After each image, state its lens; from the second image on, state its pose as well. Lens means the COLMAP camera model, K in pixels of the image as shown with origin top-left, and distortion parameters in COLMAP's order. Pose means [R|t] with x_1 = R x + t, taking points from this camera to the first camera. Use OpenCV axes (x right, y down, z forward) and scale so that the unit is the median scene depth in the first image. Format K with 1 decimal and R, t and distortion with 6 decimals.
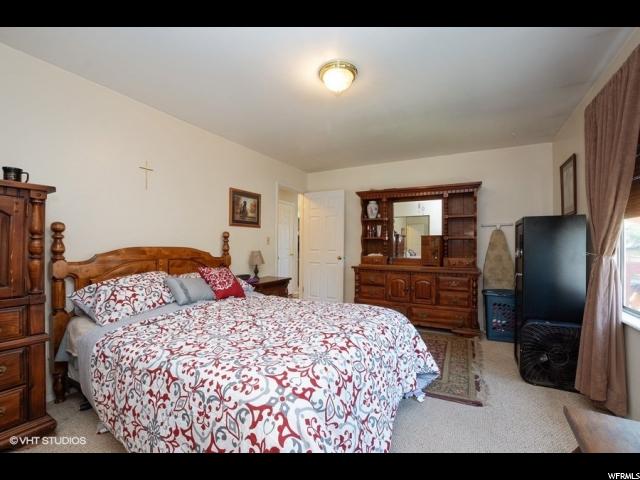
lens RADIAL K [[285.5, 0, 323.4], [0, 285.5, 242.9], [0, 0, 1]] dist [-0.014222, 0.000225]
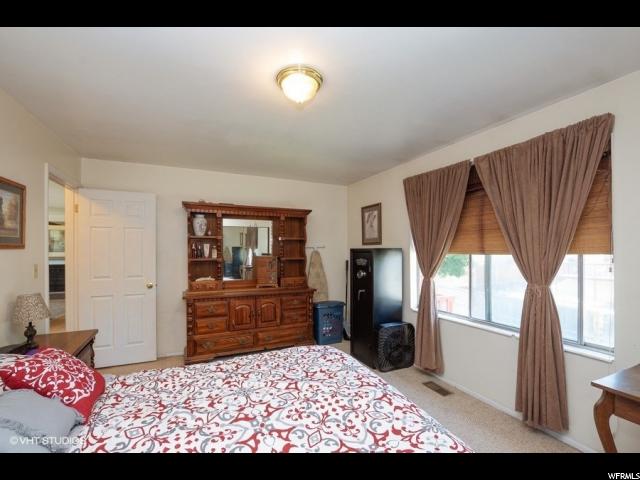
lens RADIAL K [[294.7, 0, 318.3], [0, 294.7, 252.9], [0, 0, 1]] dist [0.000328, 0.000148]
pose [[0.608171, -0.012195, 0.793712, -0.315657], [-0.001933, 0.999856, 0.016843, -0.053131], [-0.793804, -0.011777, 0.608060, 0.217418]]
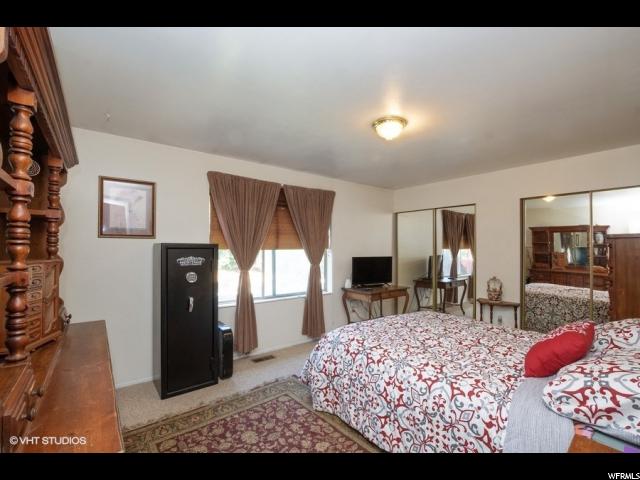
lens RADIAL K [[285.5, 0, 323.4], [0, 285.5, 242.9], [0, 0, 1]] dist [-0.014222, 0.000225]
pose [[-0.916714, 0.000570, 0.399542, -0.078521], [-0.009412, 0.999691, -0.023020, -0.041163], [-0.399432, -0.024863, -0.916426, 1.118311]]
